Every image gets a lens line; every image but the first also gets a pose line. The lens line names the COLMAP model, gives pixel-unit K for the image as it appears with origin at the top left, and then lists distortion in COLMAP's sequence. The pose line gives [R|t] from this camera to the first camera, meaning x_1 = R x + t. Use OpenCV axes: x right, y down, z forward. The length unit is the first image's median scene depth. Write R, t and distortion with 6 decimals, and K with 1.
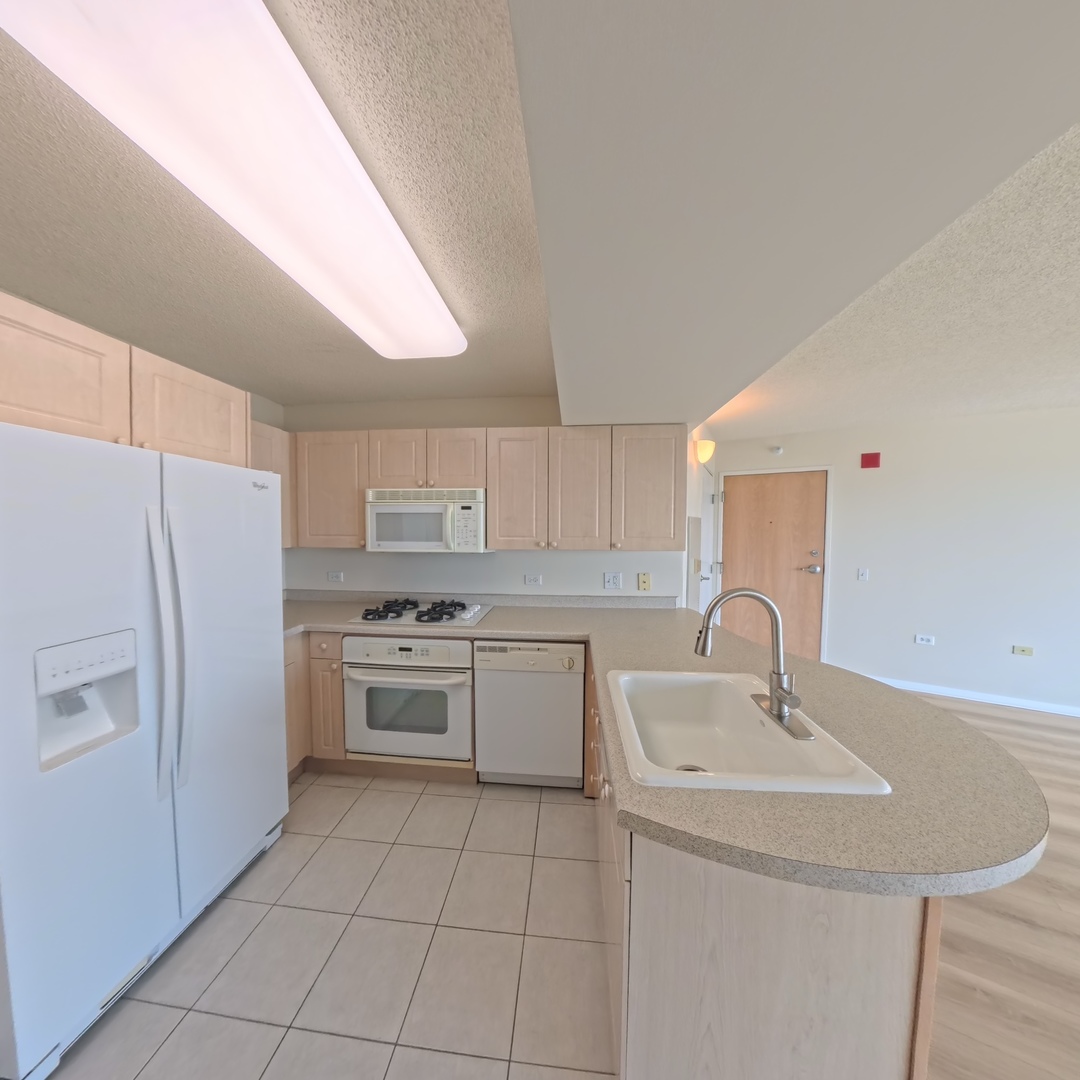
lens RADIAL K [[359.2, 0, 537.9], [0, 359.2, 542.4], [0, 0, 1]] dist [-0.019691, 0.000412]
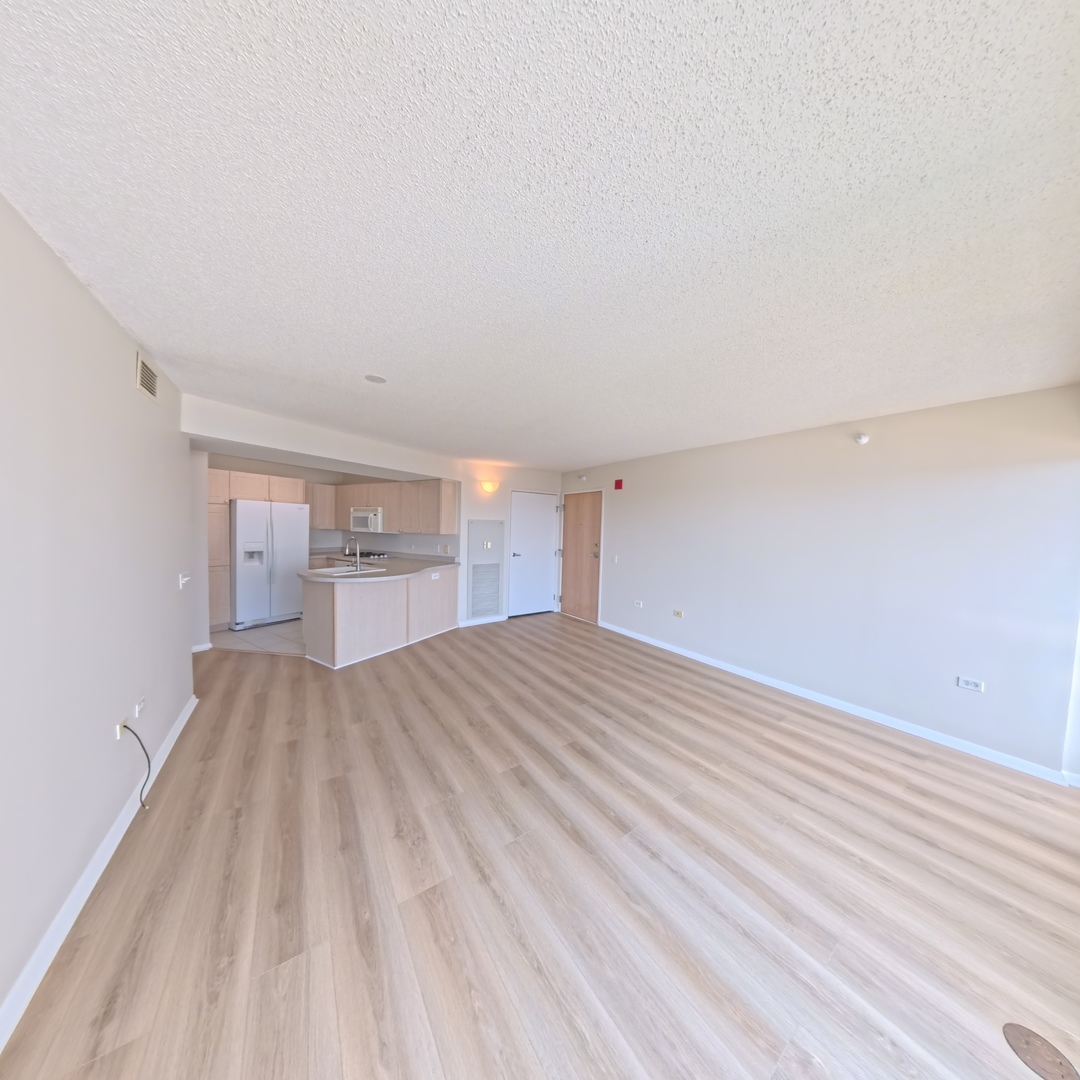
lens RADIAL K [[347.6, 0, 549.4], [0, 347.6, 545.1], [0, 0, 1]] dist [-0.023755, 0.000056]
pose [[0.912968, 0.043479, -0.405707, 2.620120], [-0.042120, 0.999037, 0.012282, 0.049247], [0.405850, 0.005875, 0.913921, -0.998404]]
